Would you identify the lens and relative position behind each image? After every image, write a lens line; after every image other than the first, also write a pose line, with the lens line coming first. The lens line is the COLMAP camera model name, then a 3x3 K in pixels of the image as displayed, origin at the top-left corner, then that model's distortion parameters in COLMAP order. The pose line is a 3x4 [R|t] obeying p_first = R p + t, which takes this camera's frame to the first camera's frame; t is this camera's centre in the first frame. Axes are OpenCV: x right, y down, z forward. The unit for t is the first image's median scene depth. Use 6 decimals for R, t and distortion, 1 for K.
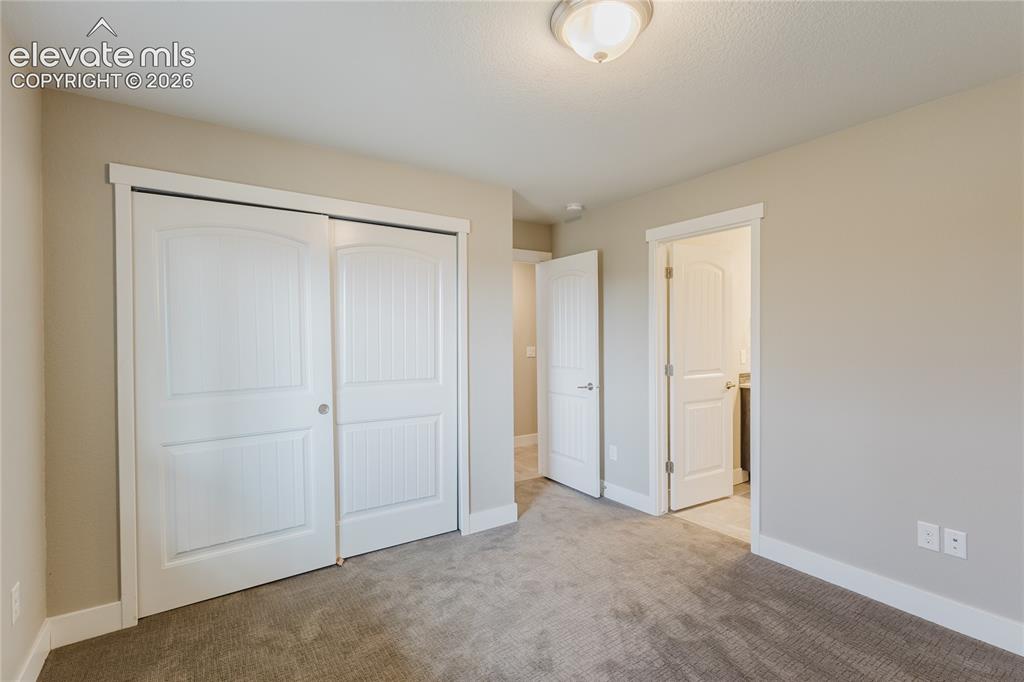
lens RADIAL K [[468.9, 0, 516.9], [0, 468.9, 342.0], [0, 0, 1]] dist [0.002784, 0.000357]
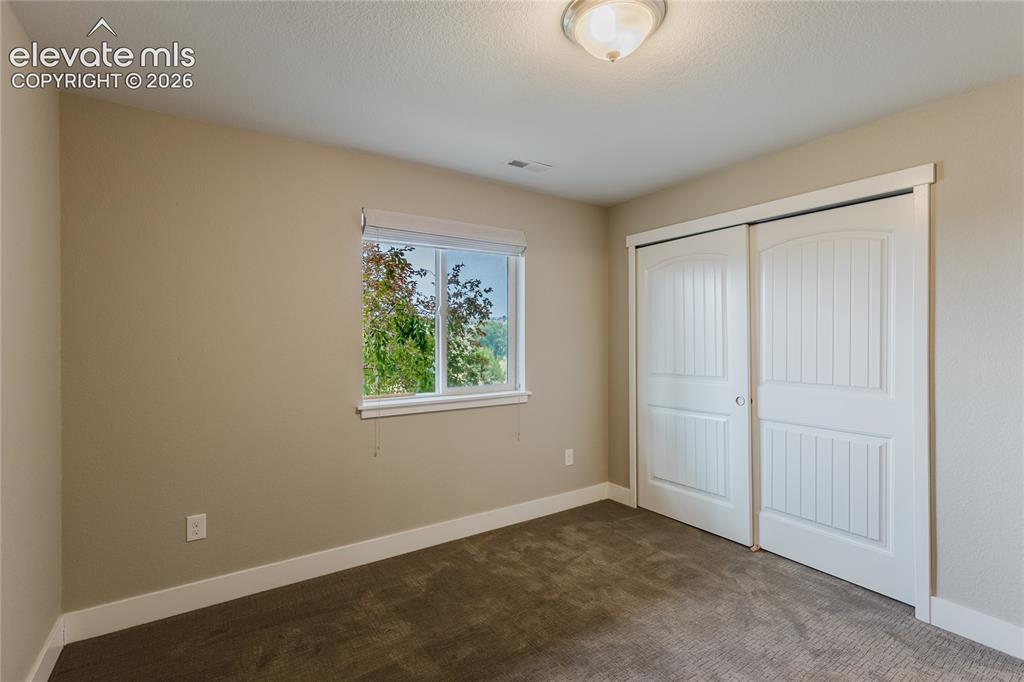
lens RADIAL K [[468.9, 0, 510.4], [0, 468.9, 338.1], [0, 0, 1]] dist [0.002784, 0.000357]
pose [[-0.017526, 0.005275, -0.999832, 0.722295], [-0.002844, 0.999982, 0.005326, -0.009165], [0.999842, 0.002937, -0.017511, 0.489524]]
